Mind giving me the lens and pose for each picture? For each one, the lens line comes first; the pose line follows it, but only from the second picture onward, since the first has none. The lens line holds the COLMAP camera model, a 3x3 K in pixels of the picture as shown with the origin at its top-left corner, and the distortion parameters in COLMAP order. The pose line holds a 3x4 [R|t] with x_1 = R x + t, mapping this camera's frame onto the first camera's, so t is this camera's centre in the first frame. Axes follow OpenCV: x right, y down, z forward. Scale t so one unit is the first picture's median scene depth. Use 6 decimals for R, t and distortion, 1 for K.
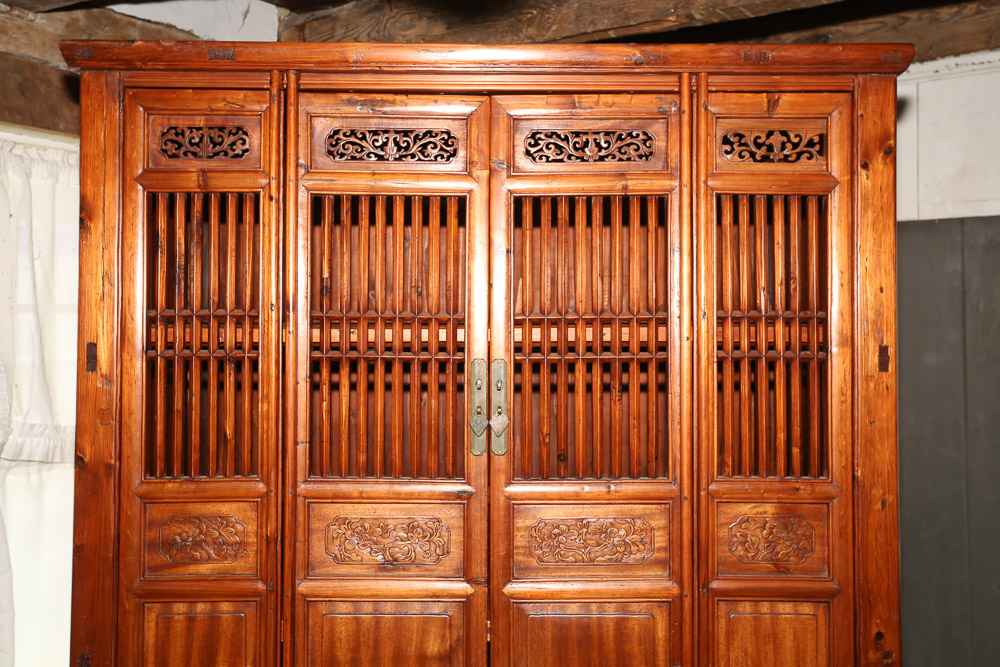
lens RADIAL K [[1107.3, 0, 502.6], [0, 1107.3, 337.4], [0, 0, 1]] dist [0.044544, 0.000000]
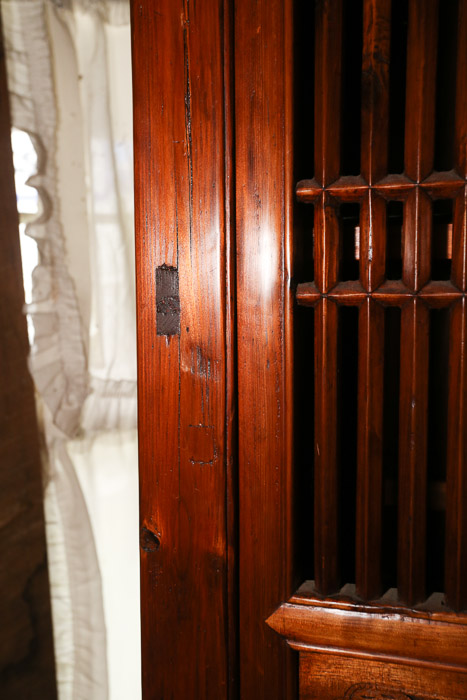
lens RADIAL K [[775.1, 0, 233.7], [0, 775.1, 350.7], [0, 0, 1]] dist [0.044544, 0.000000]
pose [[0.945630, 0.023280, -0.324409, -0.249854], [0.015634, 0.993029, 0.116833, 0.003721], [0.324868, -0.115552, 0.938674, 0.728813]]
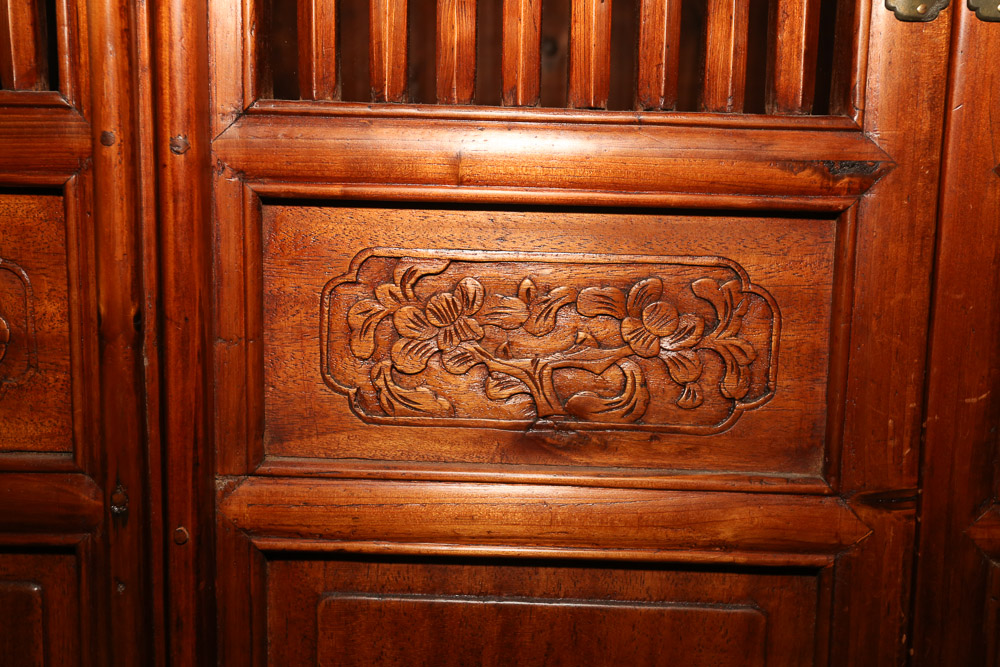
lens RADIAL K [[1107.3, 0, 494.3], [0, 1107.3, 342.9], [0, 0, 1]] dist [0.044544, 0.000000]
pose [[0.999467, 0.018893, -0.026618, -0.110188], [-0.014927, 0.989756, 0.141986, 0.145169], [0.029028, -0.141513, 0.989511, 0.732743]]
